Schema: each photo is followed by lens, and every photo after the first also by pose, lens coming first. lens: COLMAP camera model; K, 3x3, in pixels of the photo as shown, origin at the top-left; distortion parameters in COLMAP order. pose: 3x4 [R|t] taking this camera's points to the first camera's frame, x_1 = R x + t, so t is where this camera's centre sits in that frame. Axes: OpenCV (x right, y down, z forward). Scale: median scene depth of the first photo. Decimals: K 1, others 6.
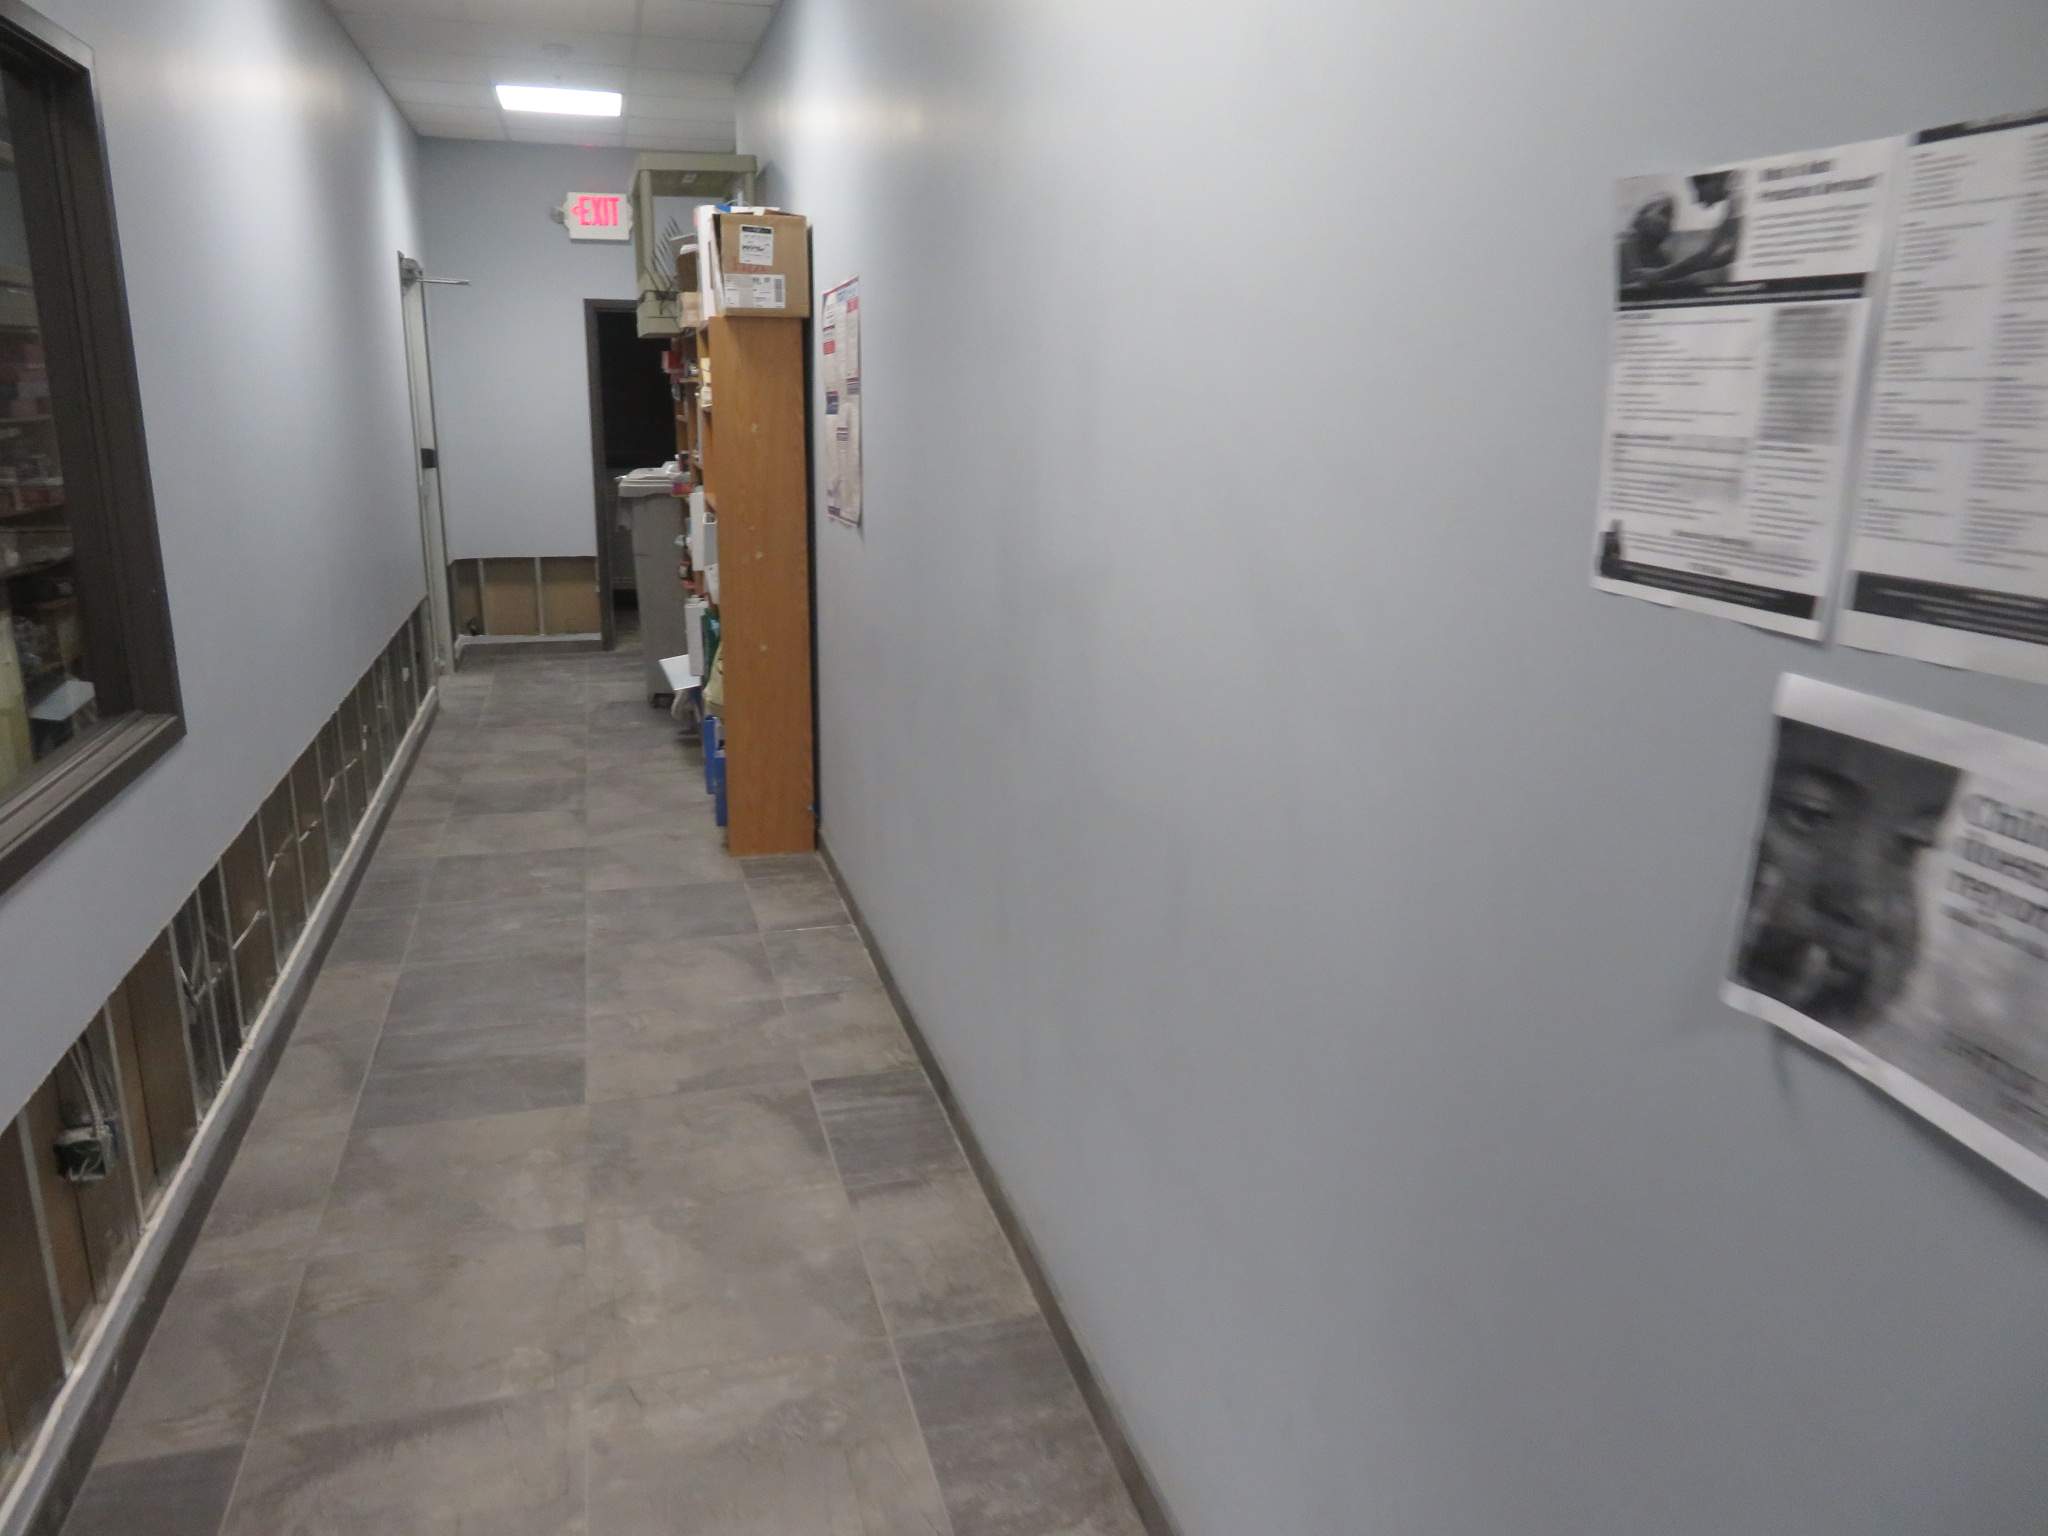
lens RADIAL K [[1462.8, 0, 1024.8], [0, 1462.8, 769.9], [0, 0, 1]] dist [-0.010854, 0.003617]
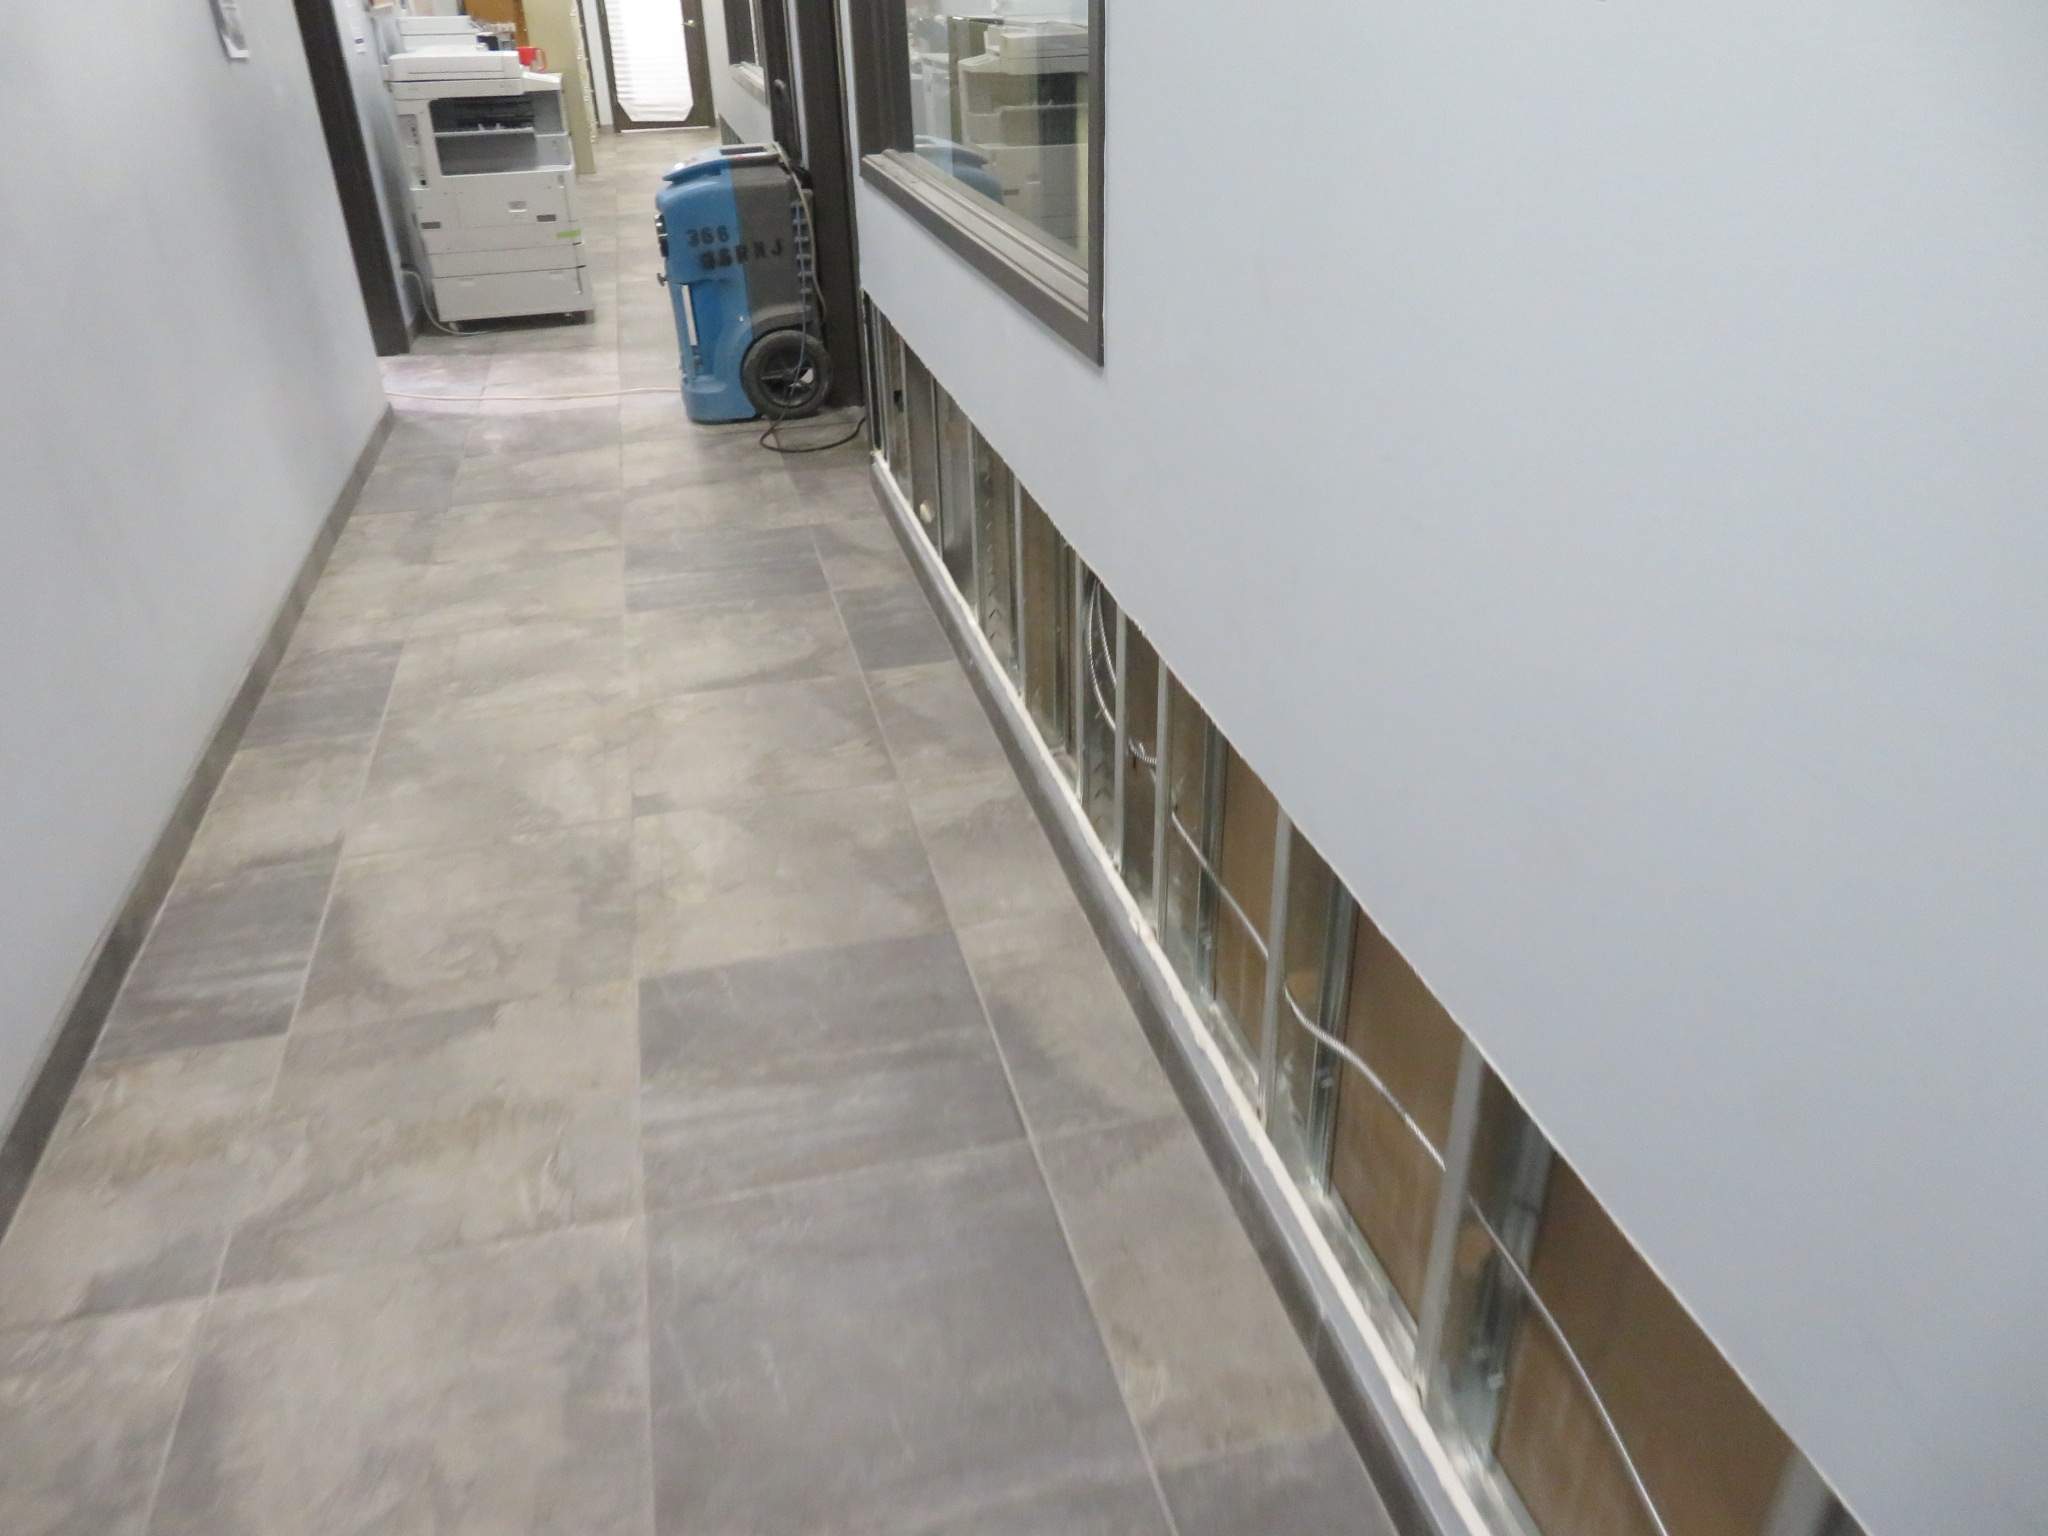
lens RADIAL K [[1462.8, 0, 1023.9], [0, 1462.8, 769.8], [0, 0, 1]] dist [-0.010854, 0.003617]
pose [[-0.999292, -0.006228, 0.037093, -0.571761], [0.021070, 0.724237, 0.689229, -0.345439], [-0.031157, 0.689523, -0.723593, 1.607862]]
